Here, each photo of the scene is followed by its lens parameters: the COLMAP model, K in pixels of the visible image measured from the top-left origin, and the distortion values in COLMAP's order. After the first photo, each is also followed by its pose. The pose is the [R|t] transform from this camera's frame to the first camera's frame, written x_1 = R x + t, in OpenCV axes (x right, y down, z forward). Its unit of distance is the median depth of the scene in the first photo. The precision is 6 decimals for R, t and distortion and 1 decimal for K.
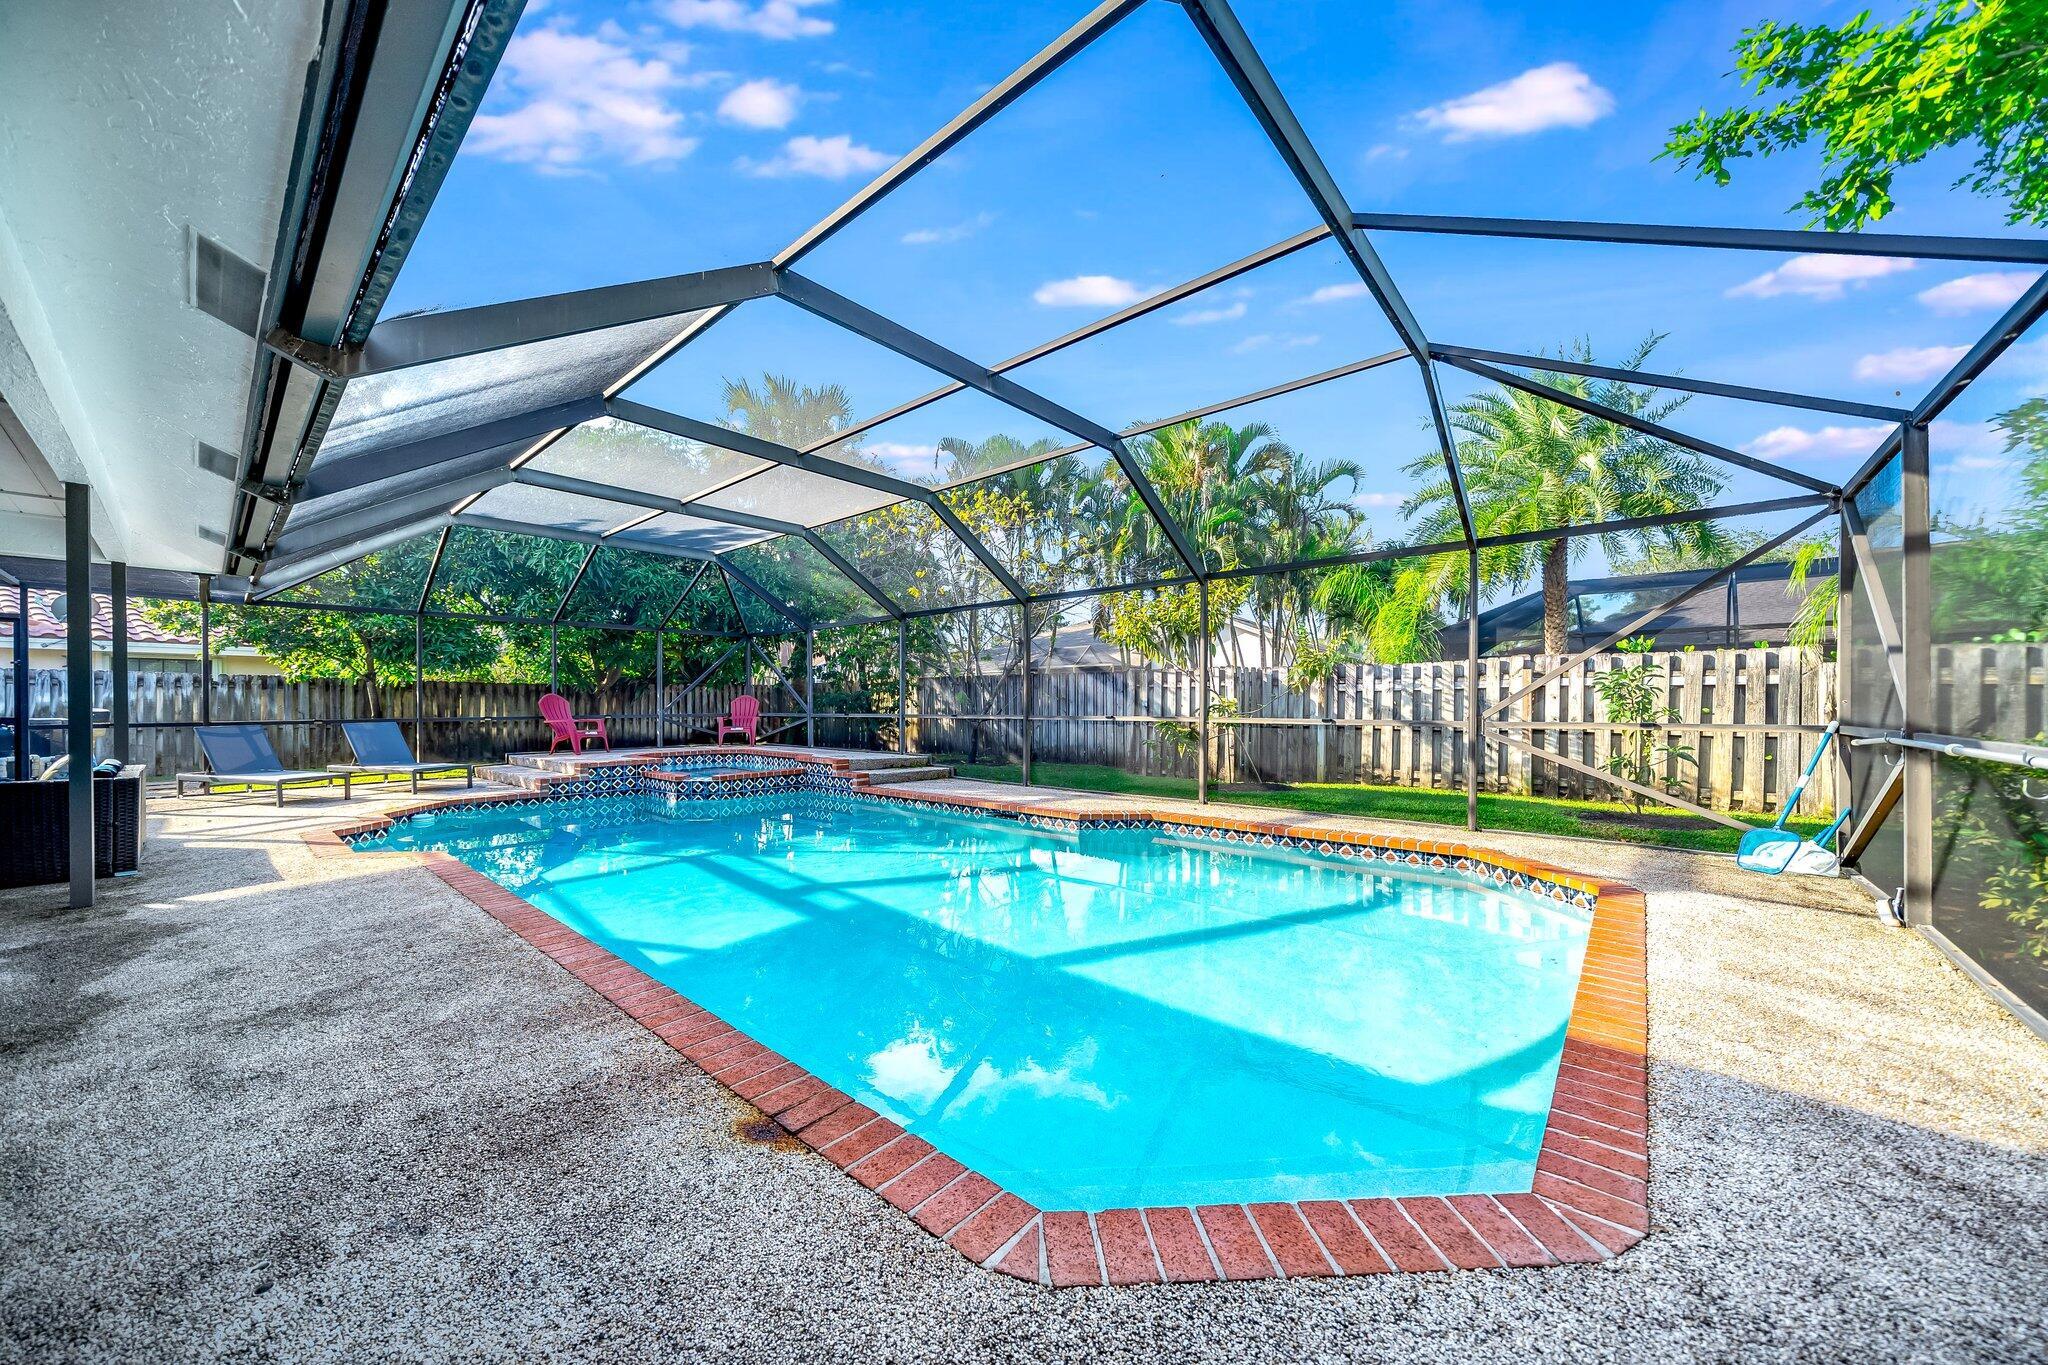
lens RADIAL K [[715.9, 0, 1015.4], [0, 715.9, 689.8], [0, 0, 1]] dist [0.001309, 0.000281]
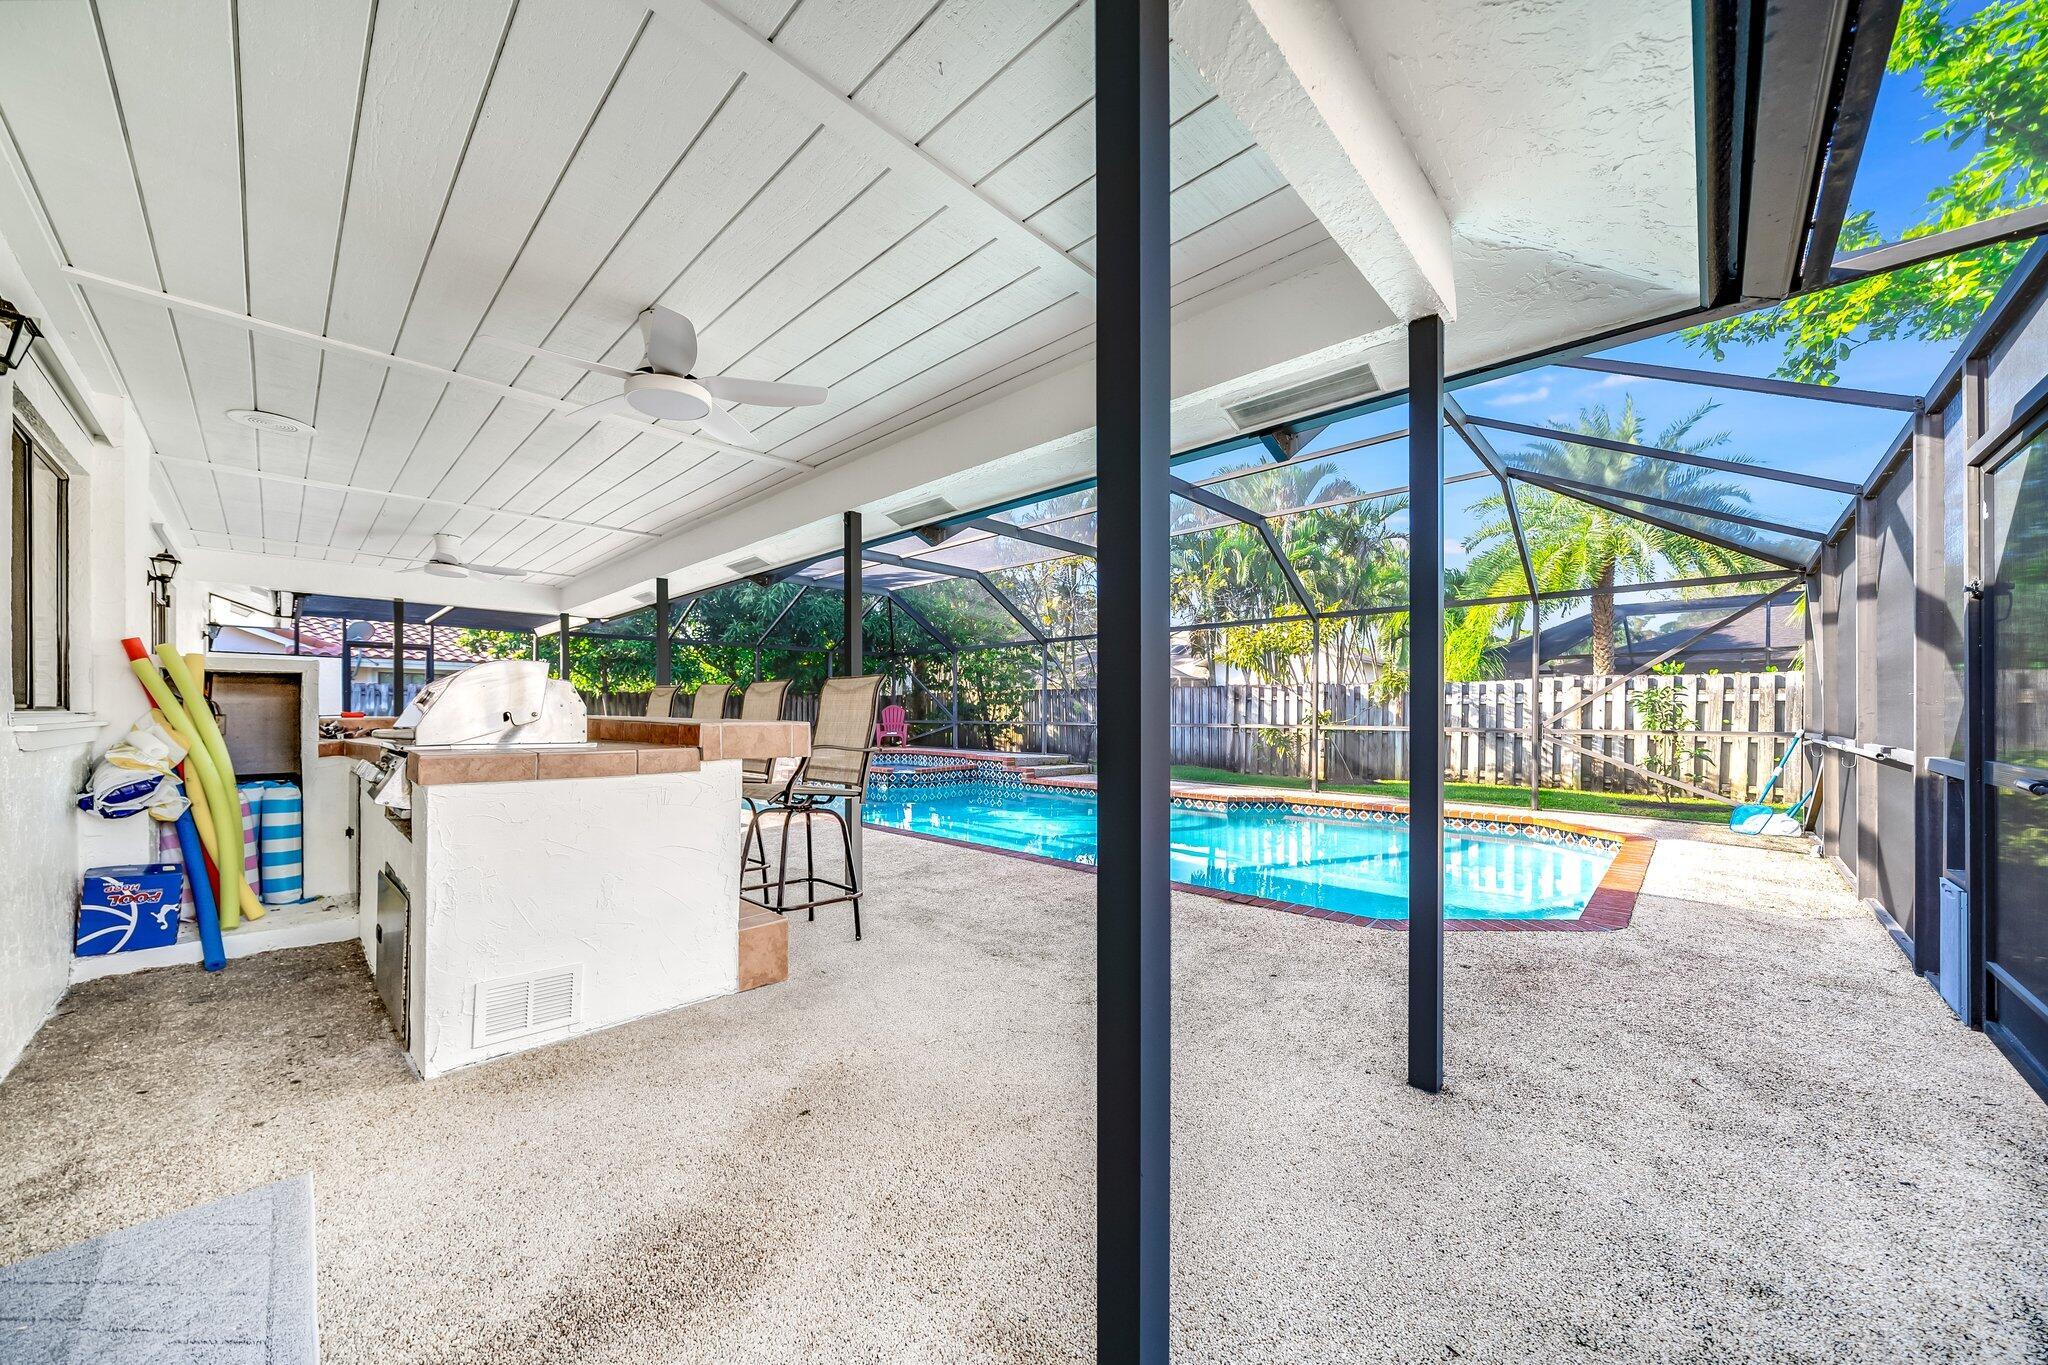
lens RADIAL K [[715.9, 0, 1005.2], [0, 715.9, 697.0], [0, 0, 1]] dist [0.001309, 0.000281]
pose [[0.998553, 0.002712, -0.053710, -0.218616], [-0.002737, 0.999996, -0.000388, -0.009701], [0.053709, 0.000534, 0.998556, -0.306198]]
